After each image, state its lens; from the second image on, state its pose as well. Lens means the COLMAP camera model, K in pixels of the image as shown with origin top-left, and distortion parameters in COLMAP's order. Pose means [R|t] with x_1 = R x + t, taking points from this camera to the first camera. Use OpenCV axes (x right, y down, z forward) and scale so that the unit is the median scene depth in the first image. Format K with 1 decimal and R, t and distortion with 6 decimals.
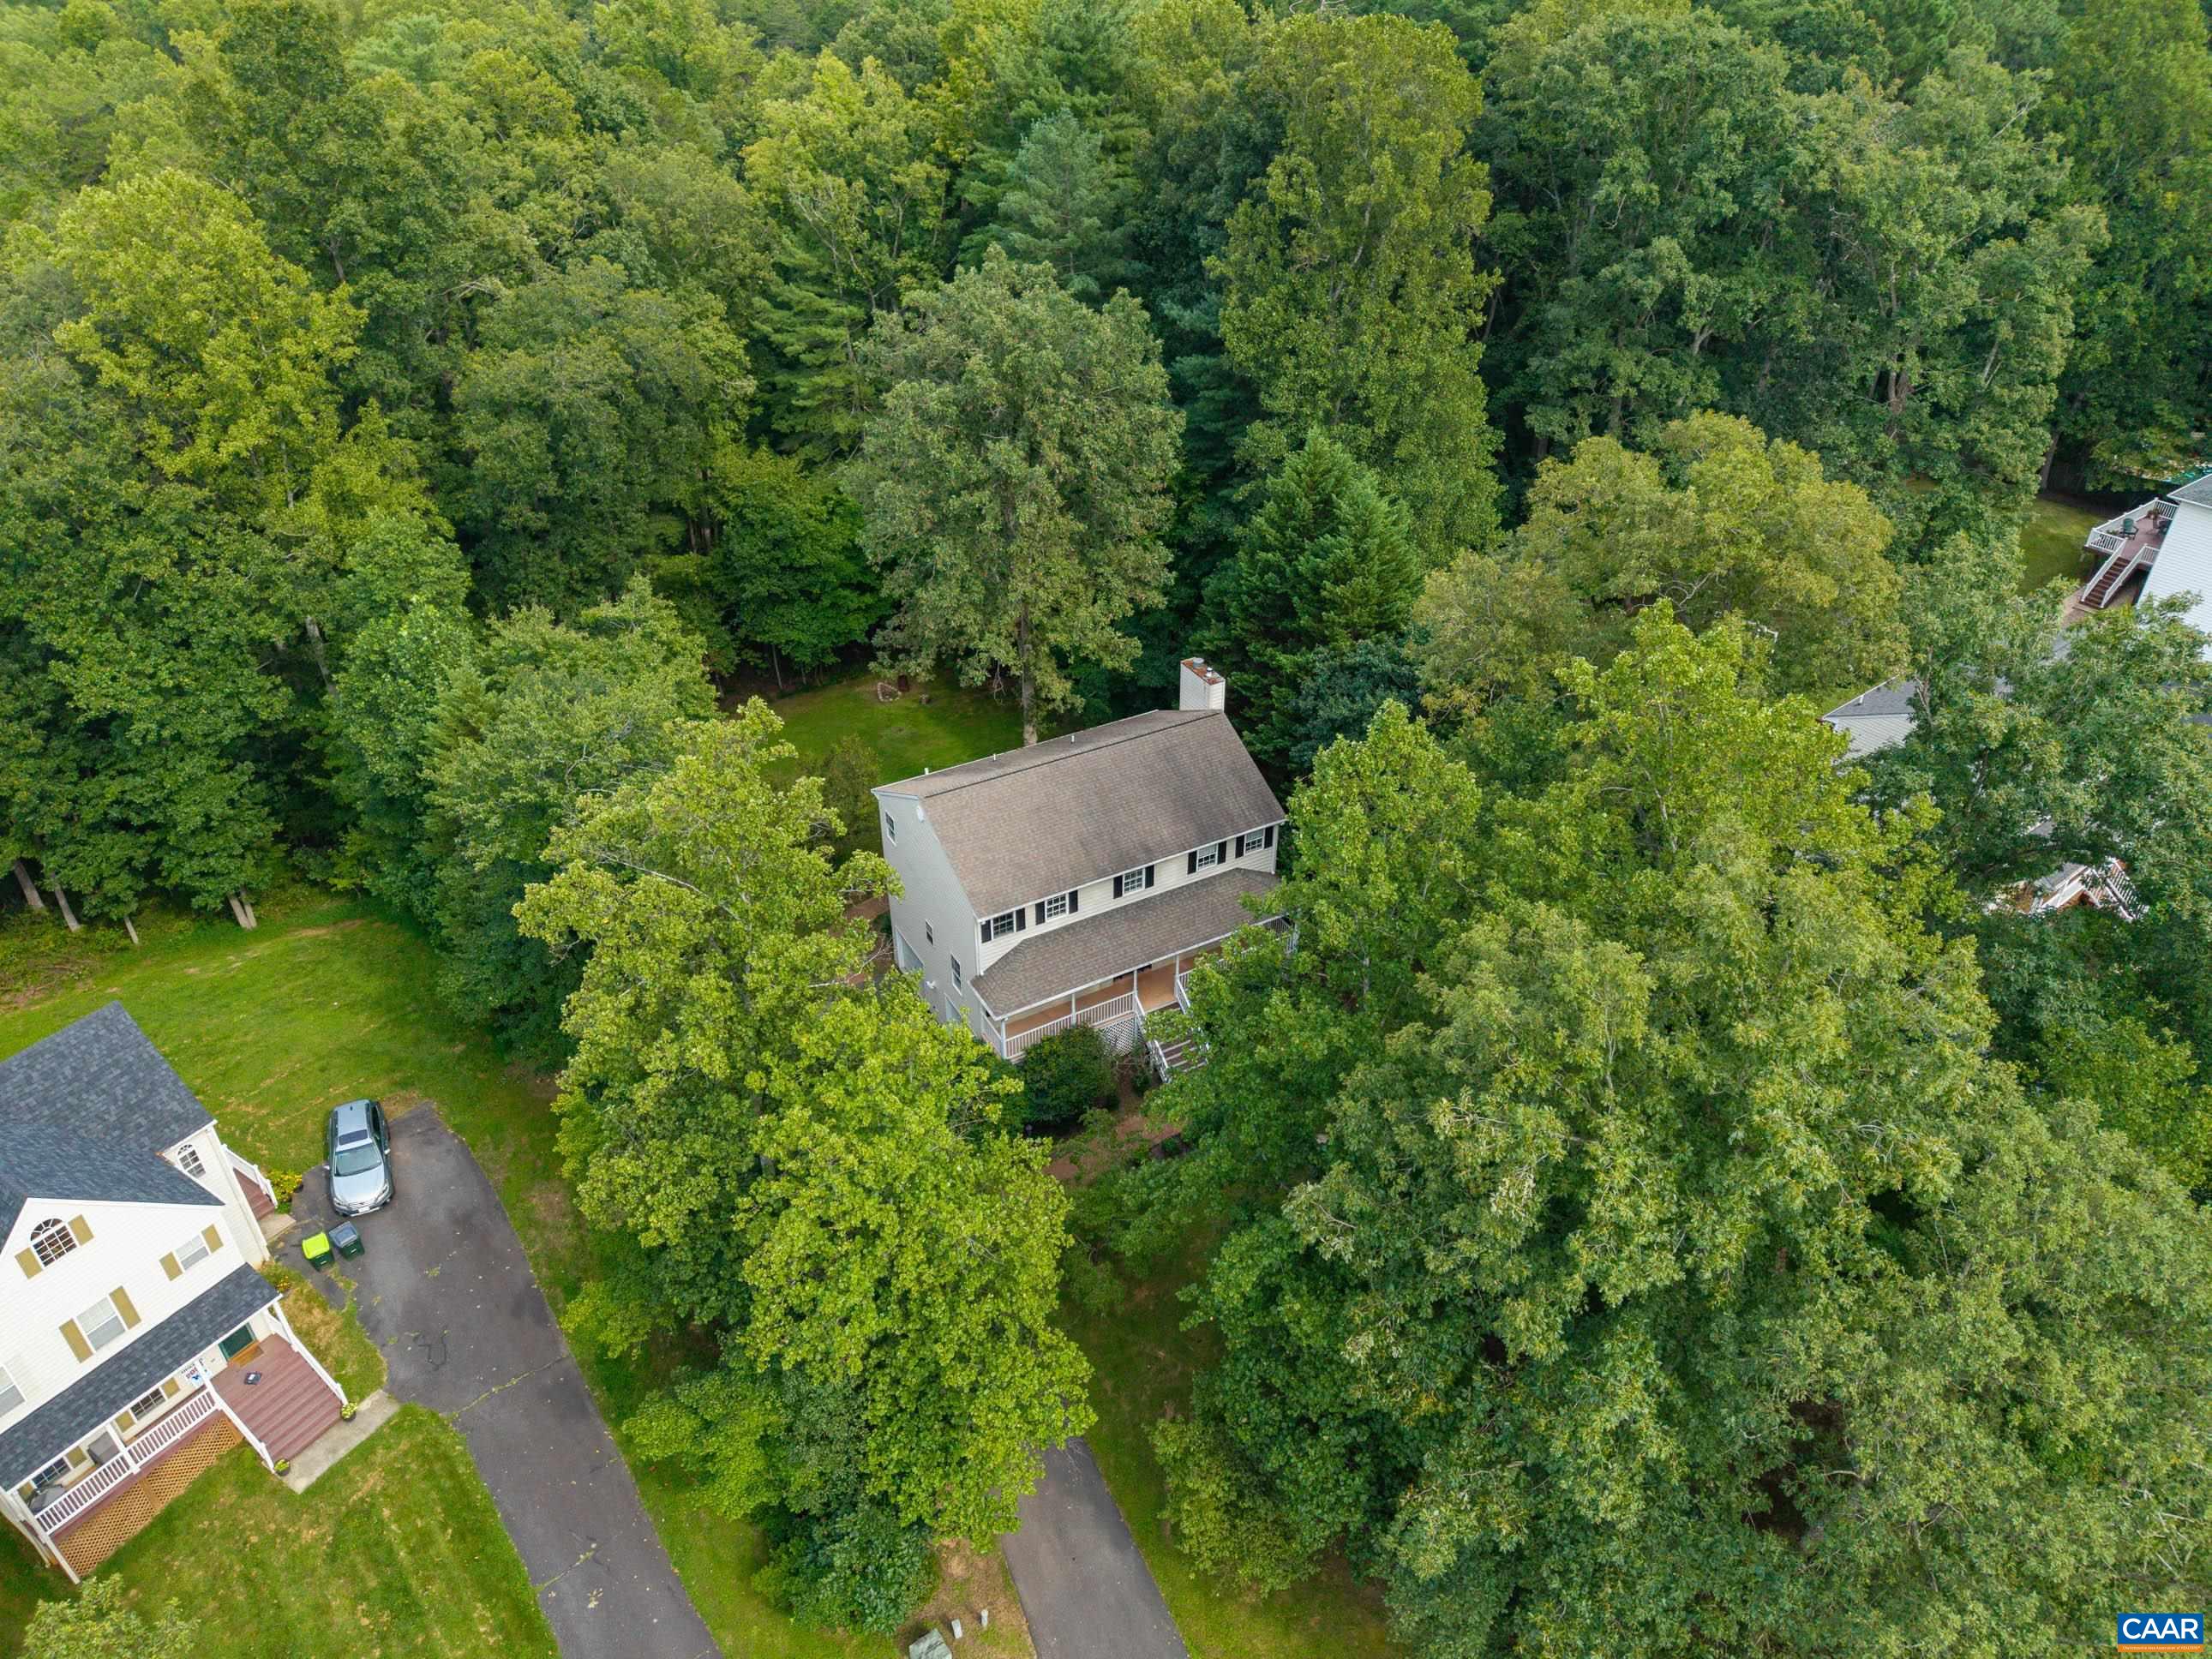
lens RADIAL K [[1494.9, 0, 1110.7], [0, 1494.9, 842.2], [0, 0, 1]] dist [-0.006291, 0.001894]
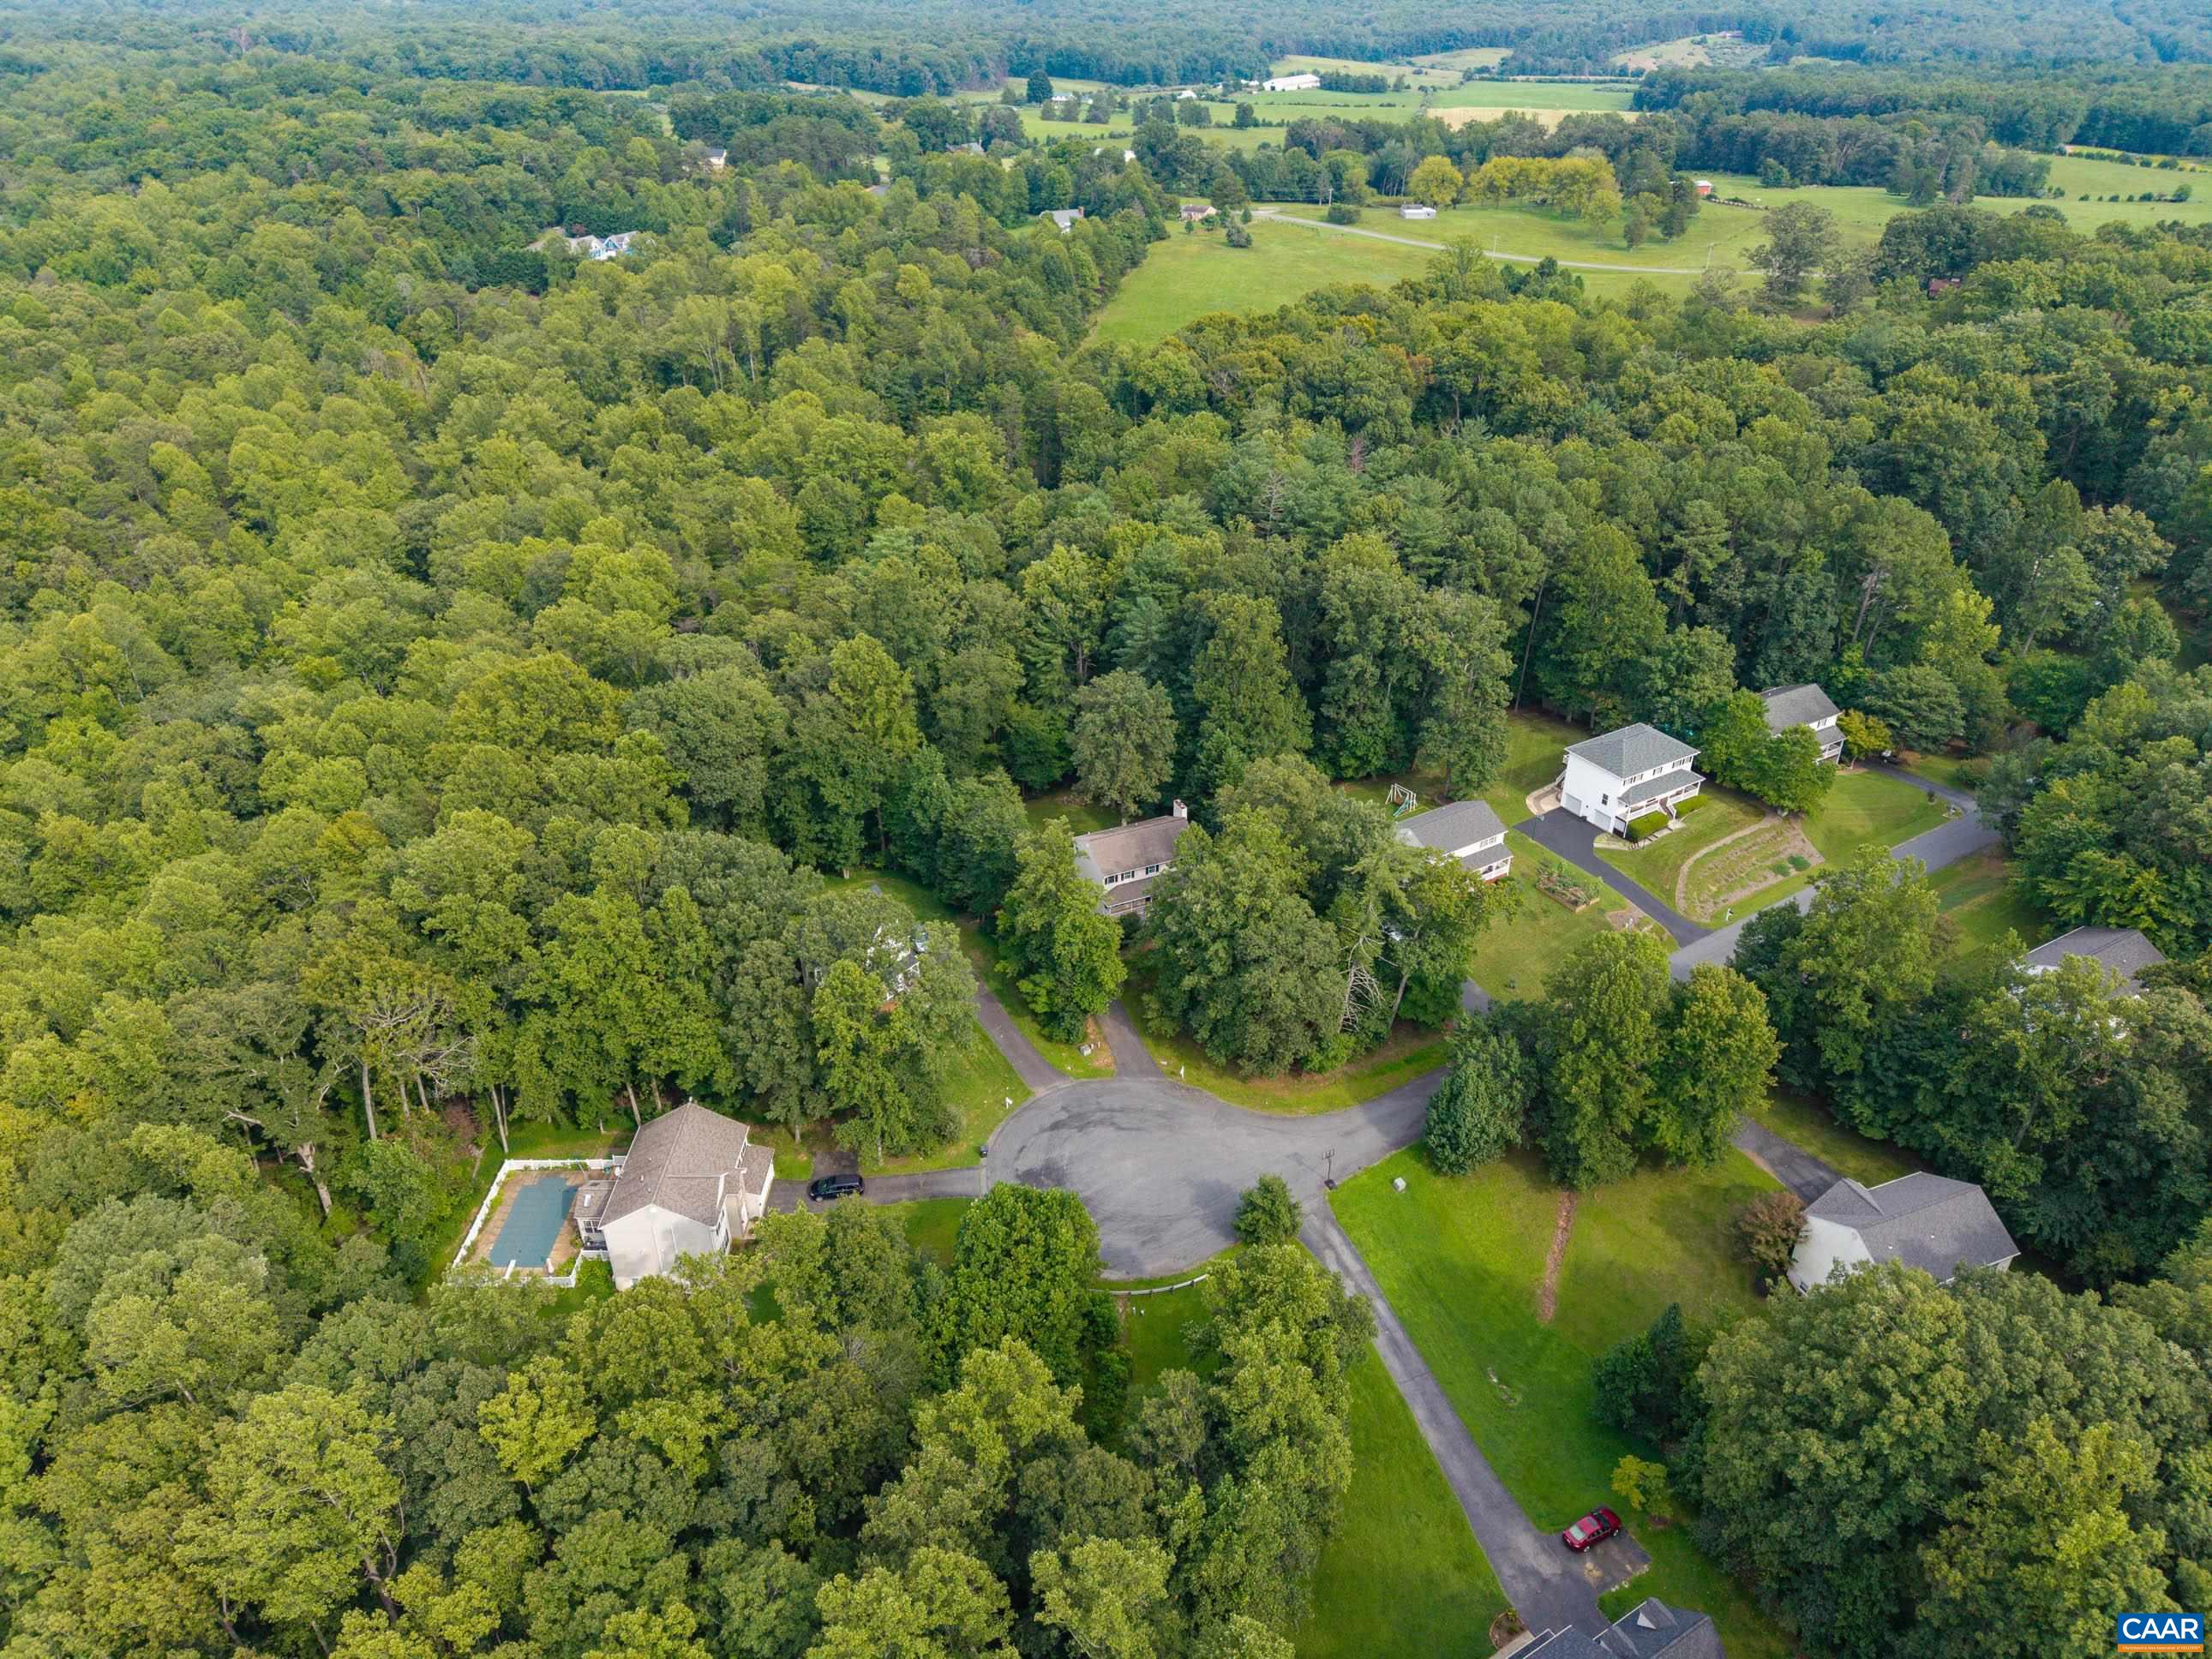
lens RADIAL K [[1494.9, 0, 1105.7], [0, 1494.9, 830.2], [0, 0, 1]] dist [-0.006291, 0.001894]
pose [[0.995953, 0.045735, -0.077366, 0.145759], [-0.050221, 0.997106, -0.057068, 0.117768], [0.074532, 0.060722, 0.995368, -2.012264]]
